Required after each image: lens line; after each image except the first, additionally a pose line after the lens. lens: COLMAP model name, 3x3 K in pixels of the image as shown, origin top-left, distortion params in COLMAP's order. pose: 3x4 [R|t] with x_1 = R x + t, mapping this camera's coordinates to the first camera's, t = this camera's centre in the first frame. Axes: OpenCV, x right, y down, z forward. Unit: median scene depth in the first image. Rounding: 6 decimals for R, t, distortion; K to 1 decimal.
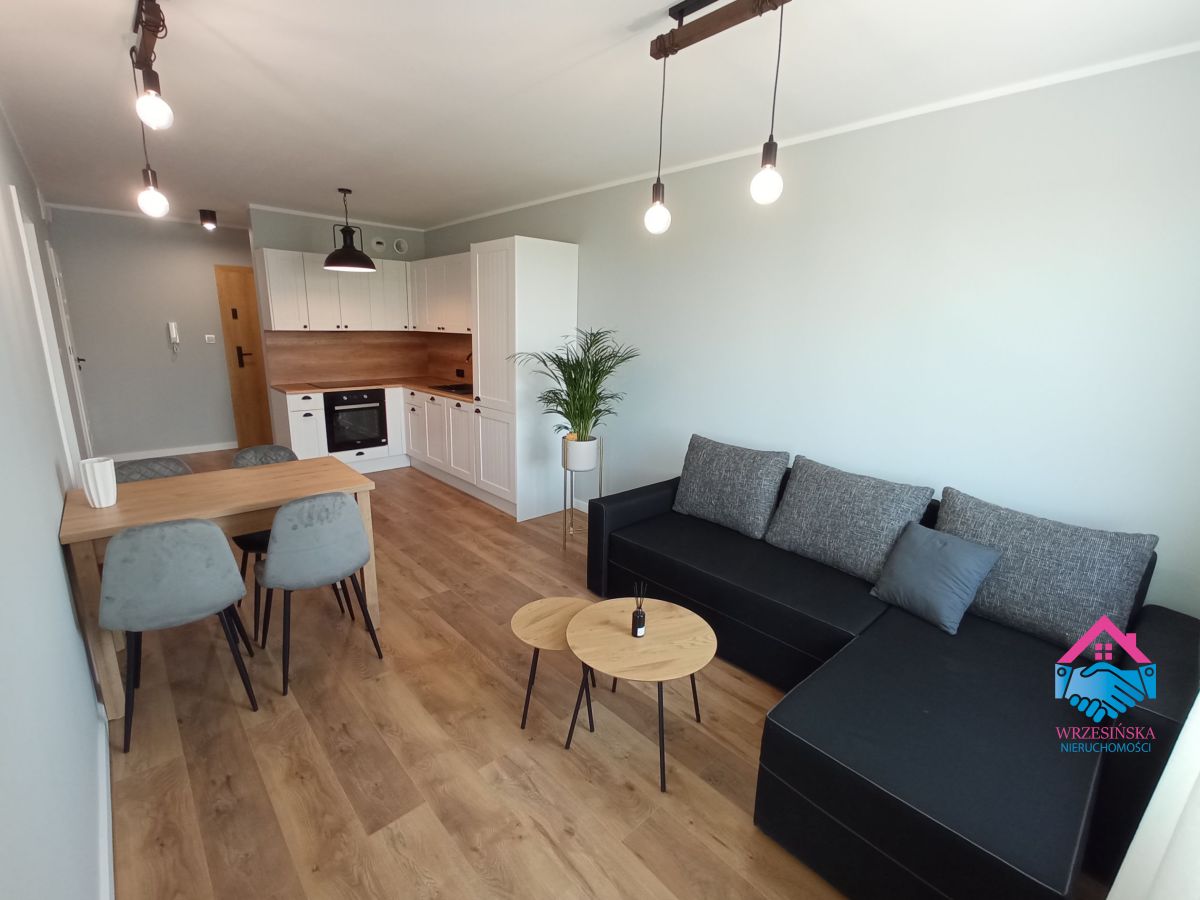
lens RADIAL K [[545.0, 0, 593.0], [0, 545.0, 454.5], [0, 0, 1]] dist [-0.041915, 0.024364]
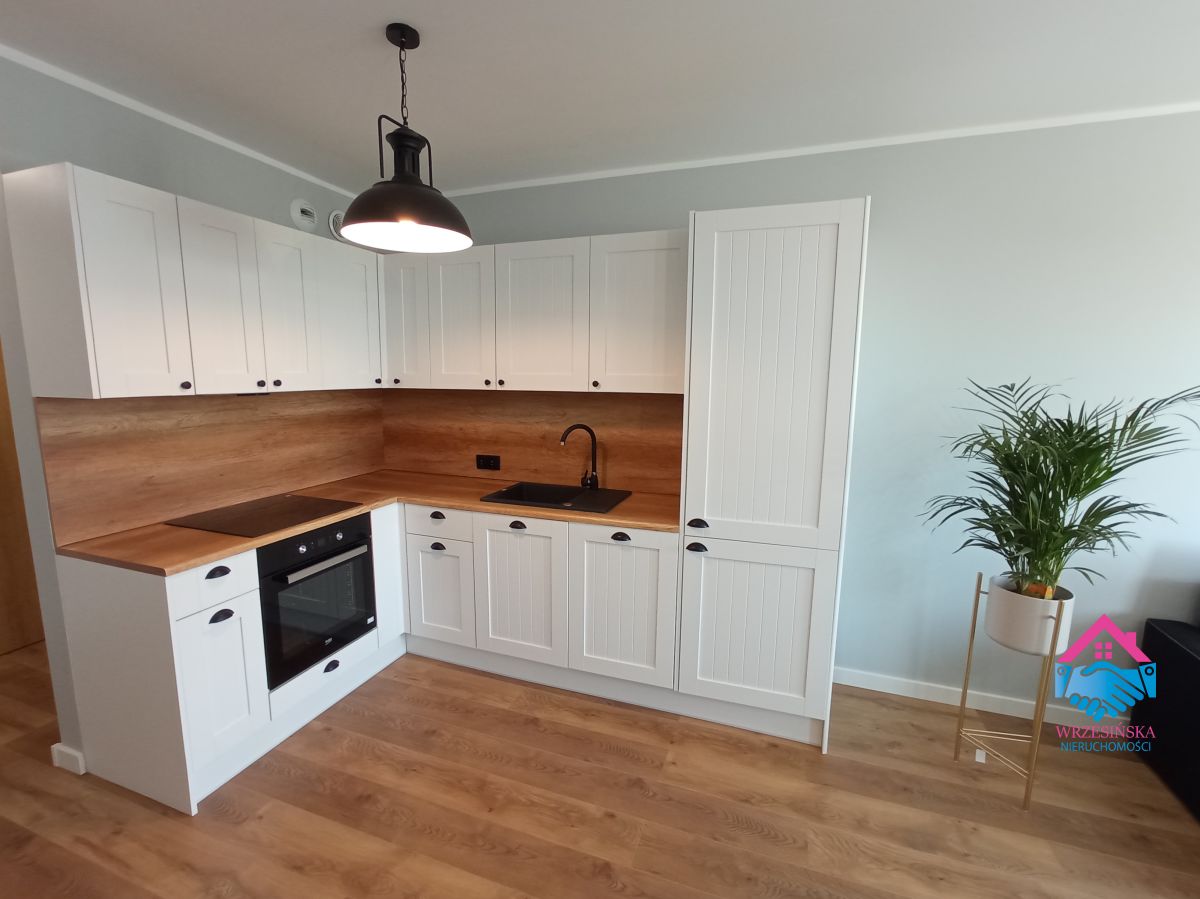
lens RADIAL K [[537.7, 0, 595.0], [0, 537.7, 454.5], [0, 0, 1]] dist [-0.023314, 0.007754]
pose [[0.881491, -0.085106, 0.464468, -0.466050], [0.120559, 0.991588, -0.047110, -0.137599], [-0.456551, 0.097523, 0.884336, 0.543592]]
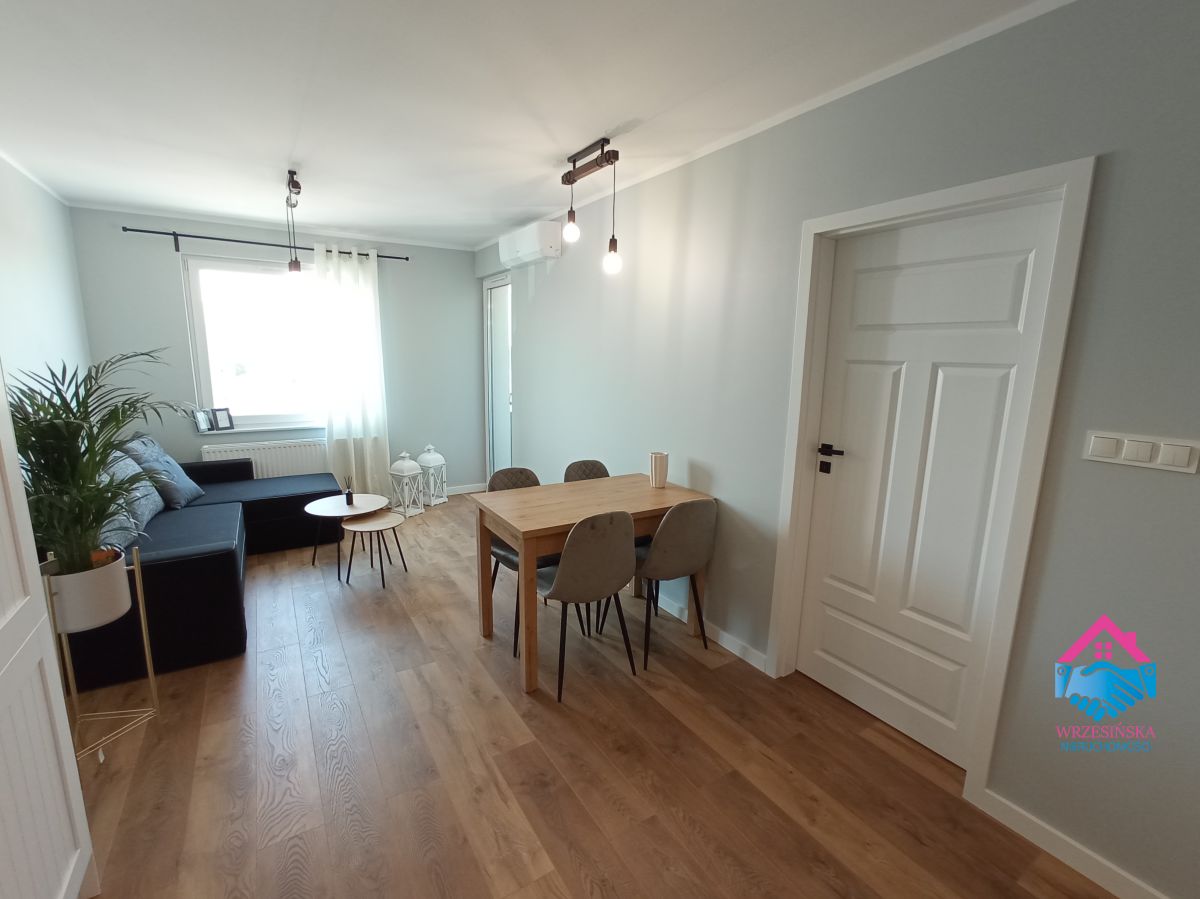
lens RADIAL K [[540.3, 0, 598.4], [0, 540.3, 450.9], [0, 0, 1]] dist [-0.002639, 0.000070]
pose [[-0.984103, -0.068924, 0.163678, -0.433283], [0.003926, 0.912953, 0.408046, -0.246588], [-0.177554, 0.402202, -0.898169, 0.989679]]
